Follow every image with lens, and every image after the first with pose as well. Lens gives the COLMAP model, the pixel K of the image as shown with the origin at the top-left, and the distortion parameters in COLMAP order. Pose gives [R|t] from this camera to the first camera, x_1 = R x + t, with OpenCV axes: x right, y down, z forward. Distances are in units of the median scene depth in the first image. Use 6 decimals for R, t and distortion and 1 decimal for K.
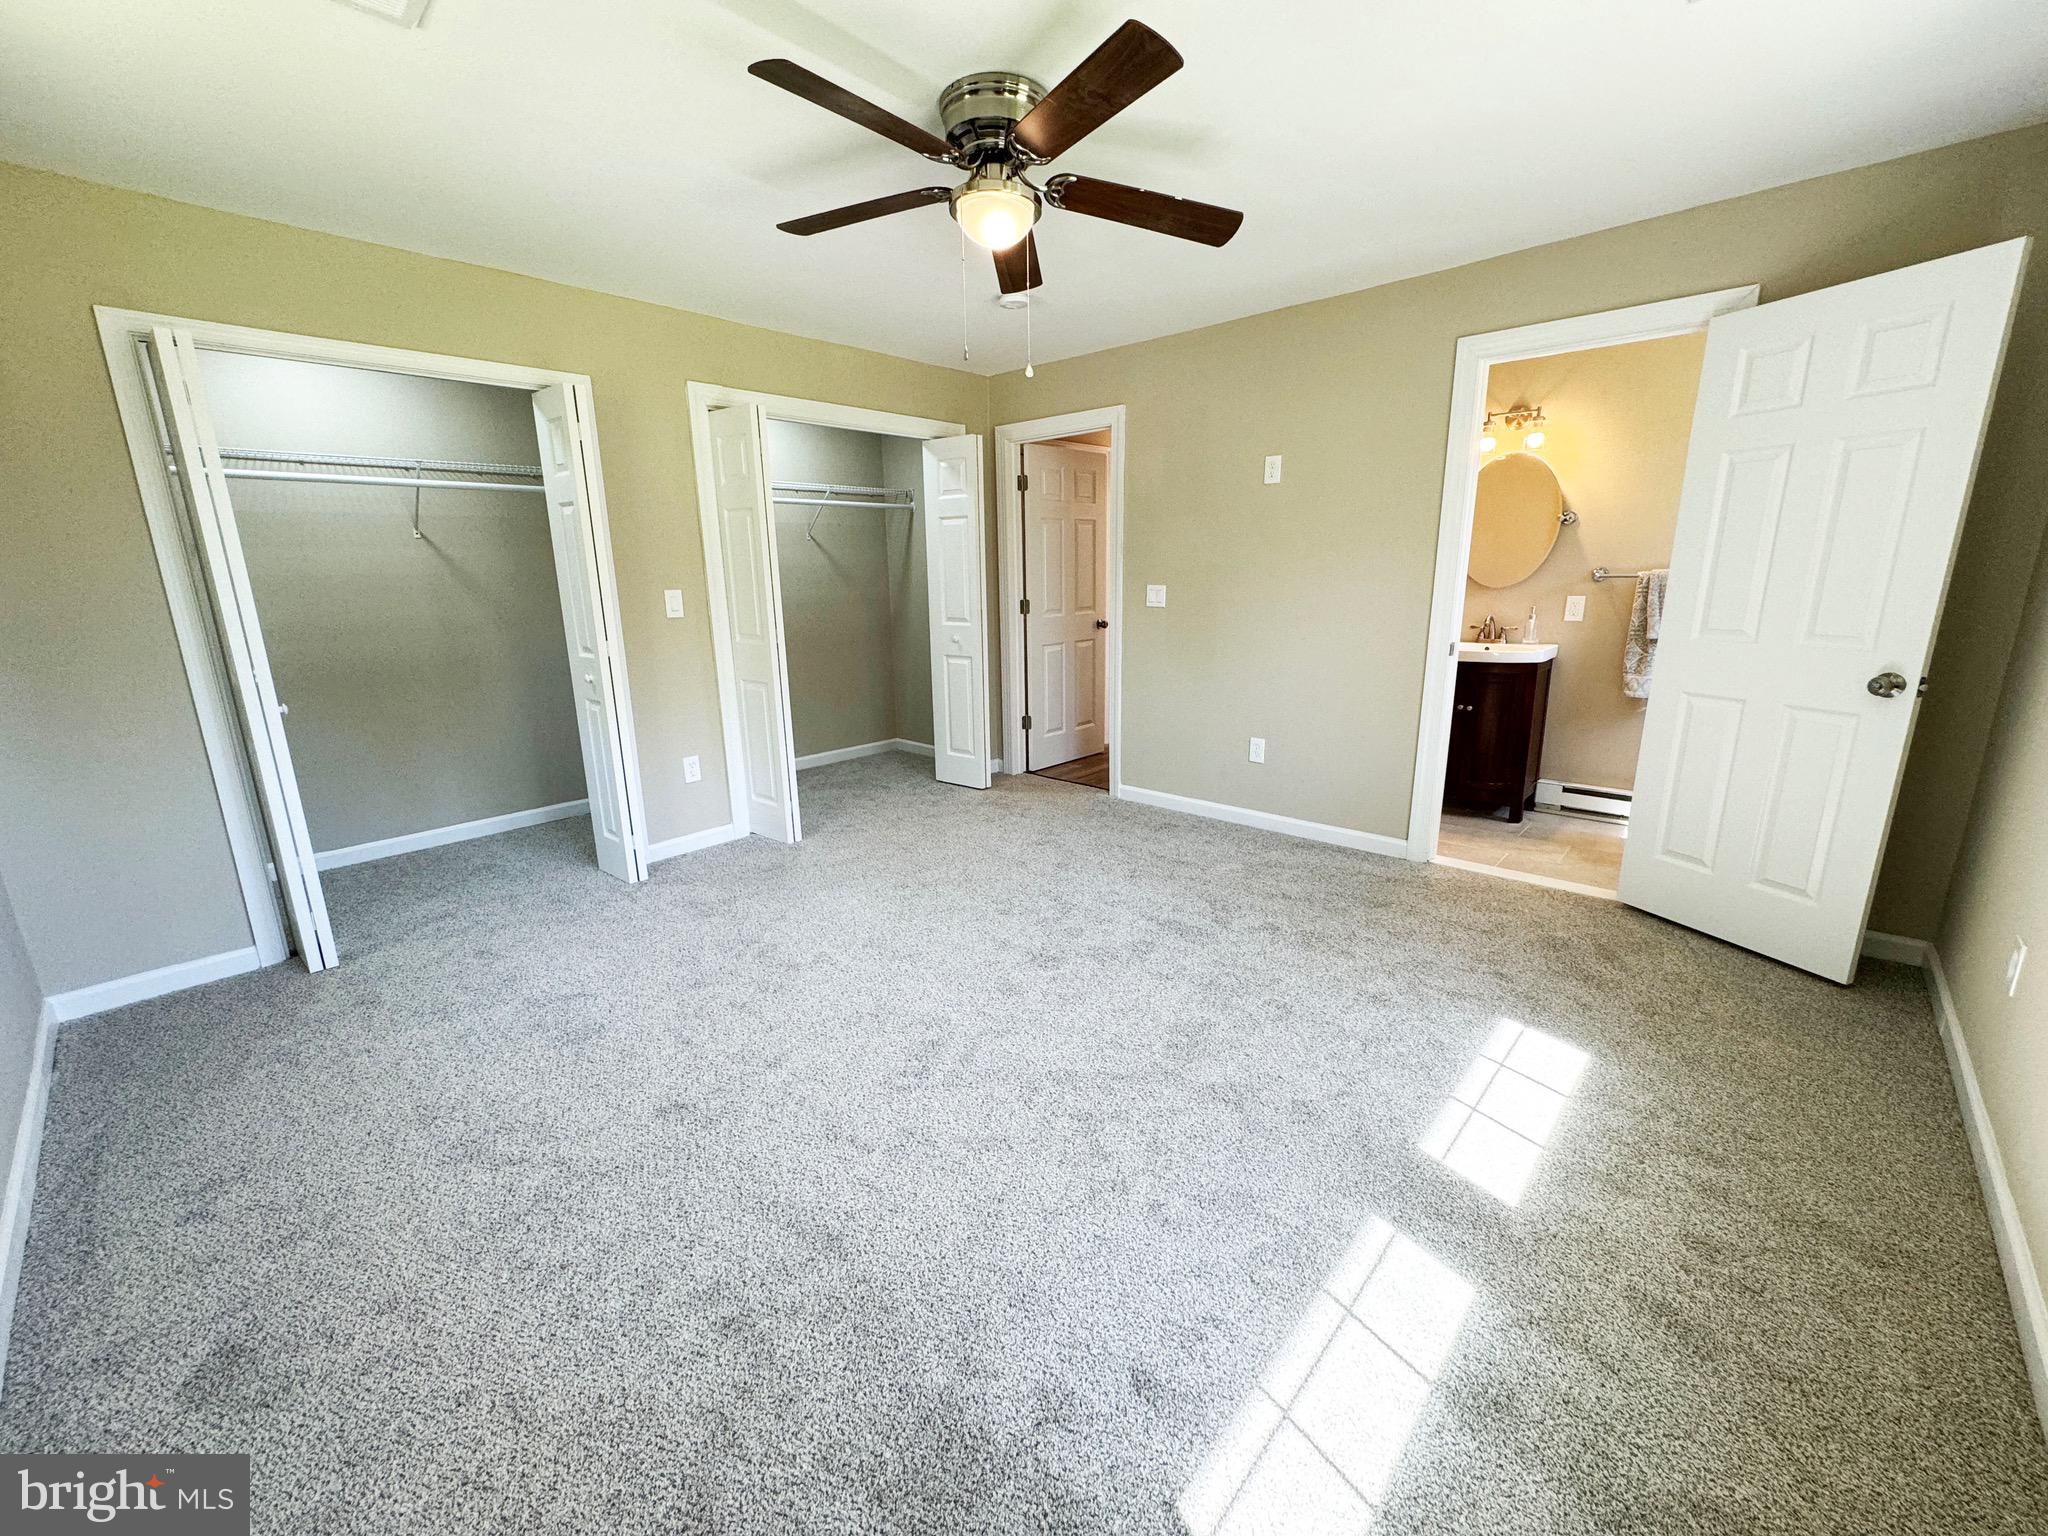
lens RADIAL K [[813.8, 0, 1023.6], [0, 813.8, 766.2], [0, 0, 1]] dist [-0.001707, -0.000087]
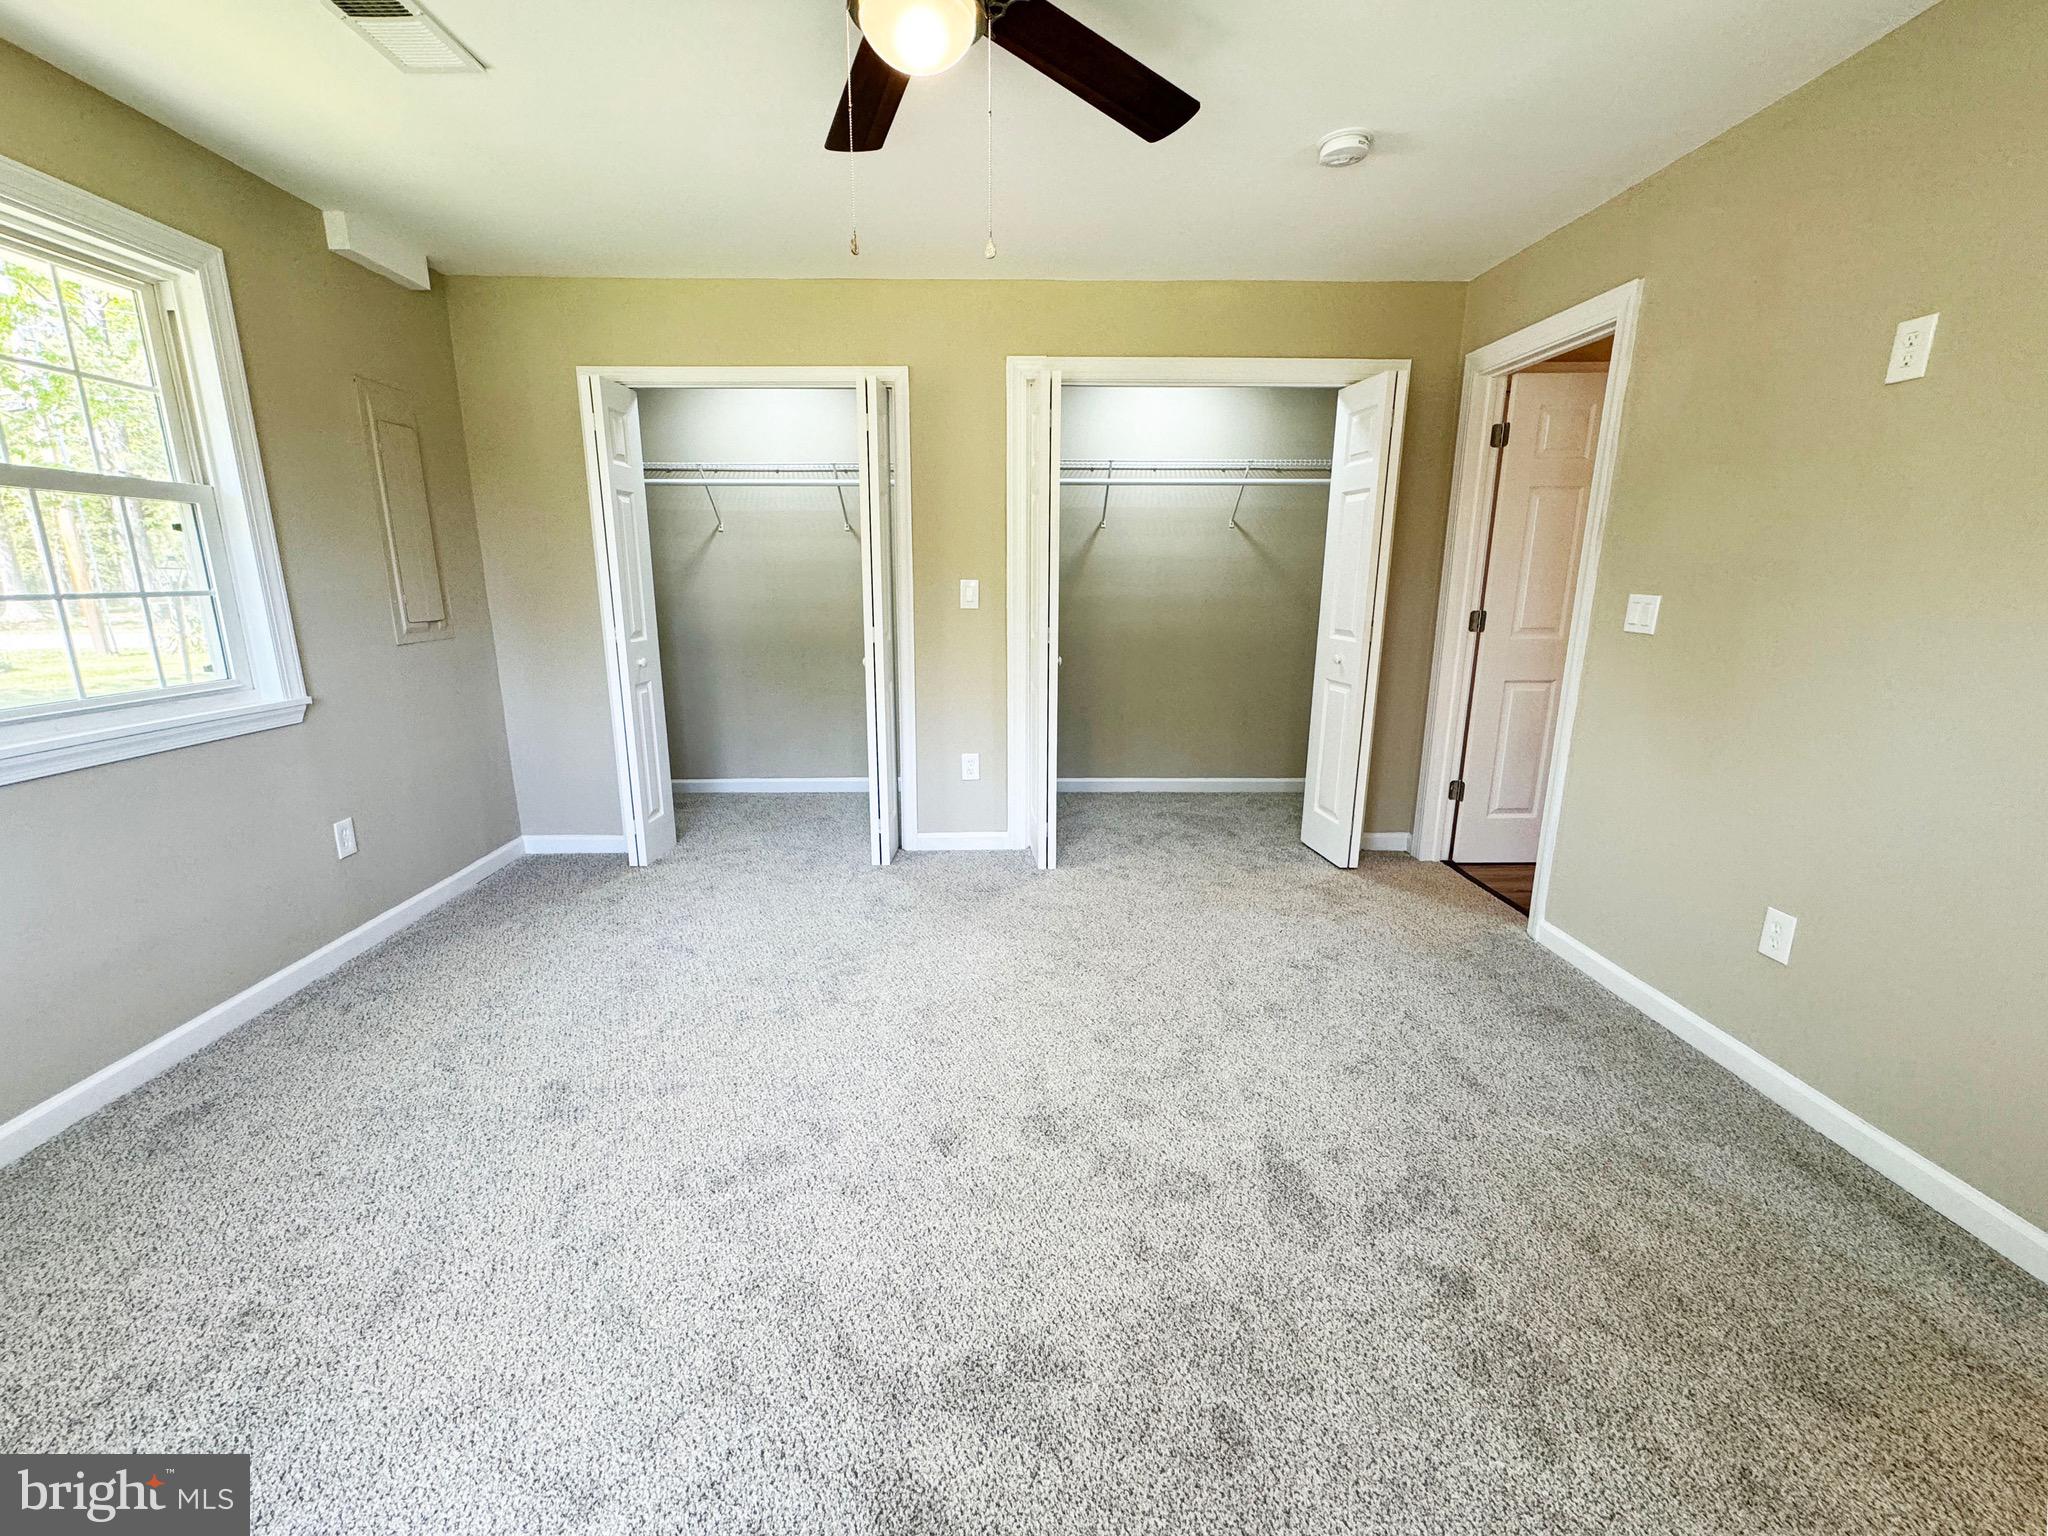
lens RADIAL K [[846.6, 0, 1005.6], [0, 846.6, 769.7], [0, 0, 1]] dist [-0.002242, 0.000220]
pose [[0.691261, 0.181557, -0.699424, 0.329819], [-0.182729, 0.980383, 0.073892, -0.076491], [0.699119, 0.076727, 0.710876, 0.328515]]
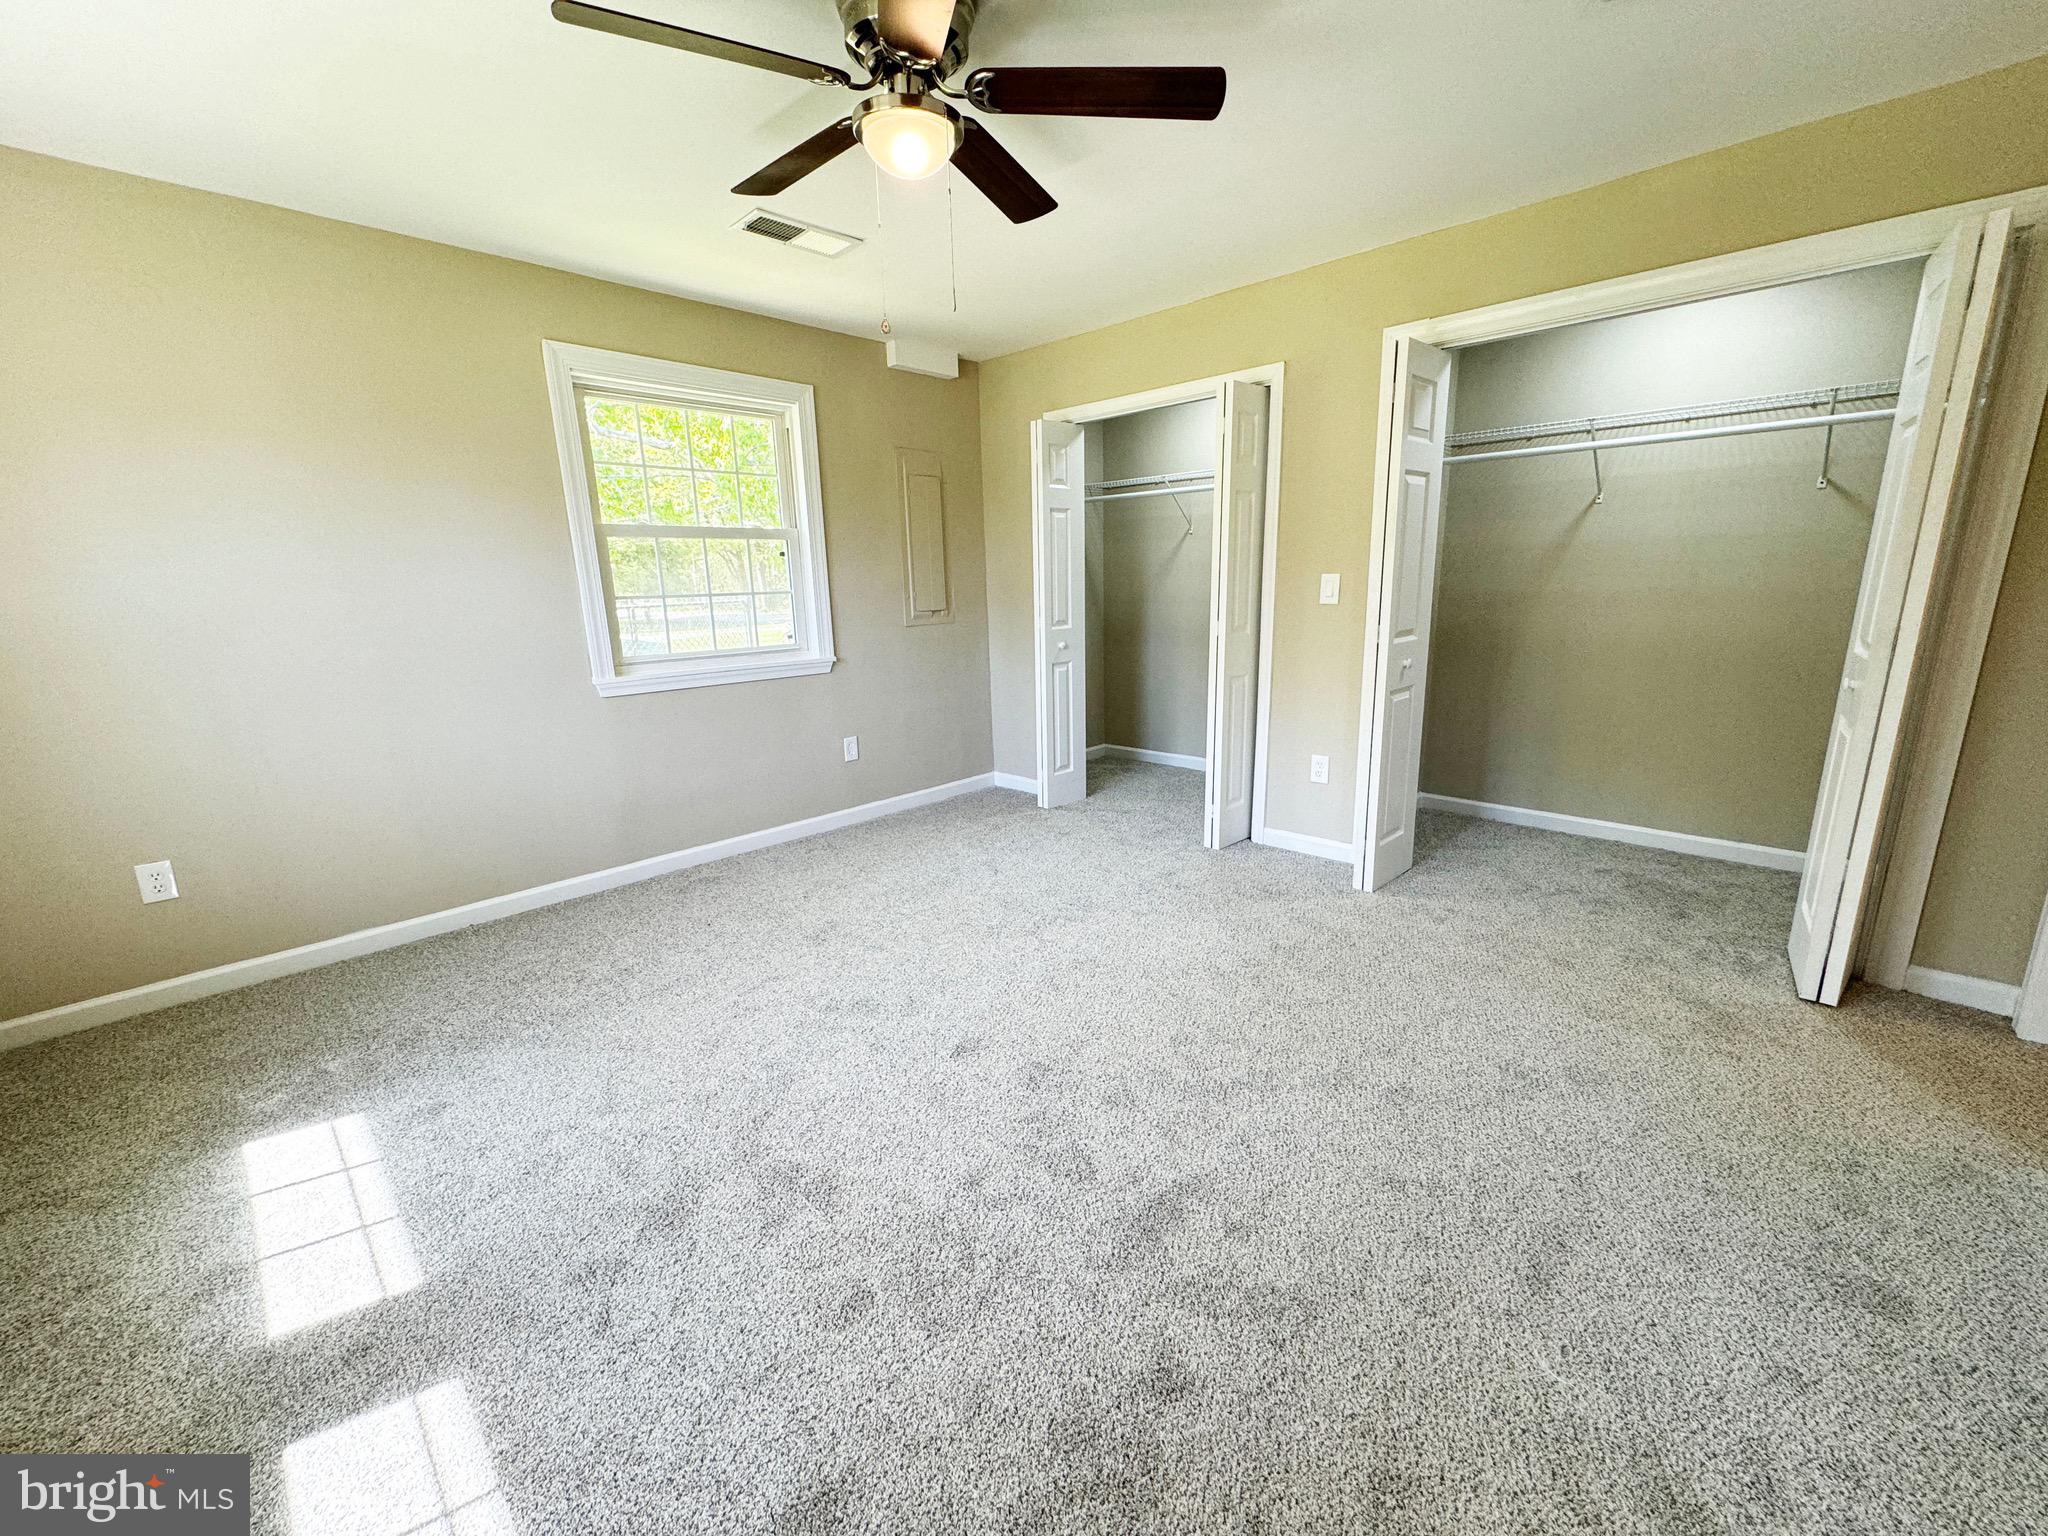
lens RADIAL K [[817.4, 0, 1026.3], [0, 817.4, 765.7], [0, 0, 1]] dist [-0.002164, -0.000101]
pose [[-0.021654, 0.244133, -0.969500, 0.510062], [-0.210743, 0.946824, 0.243130, -0.159334], [0.977302, 0.209580, 0.030947, 0.665123]]
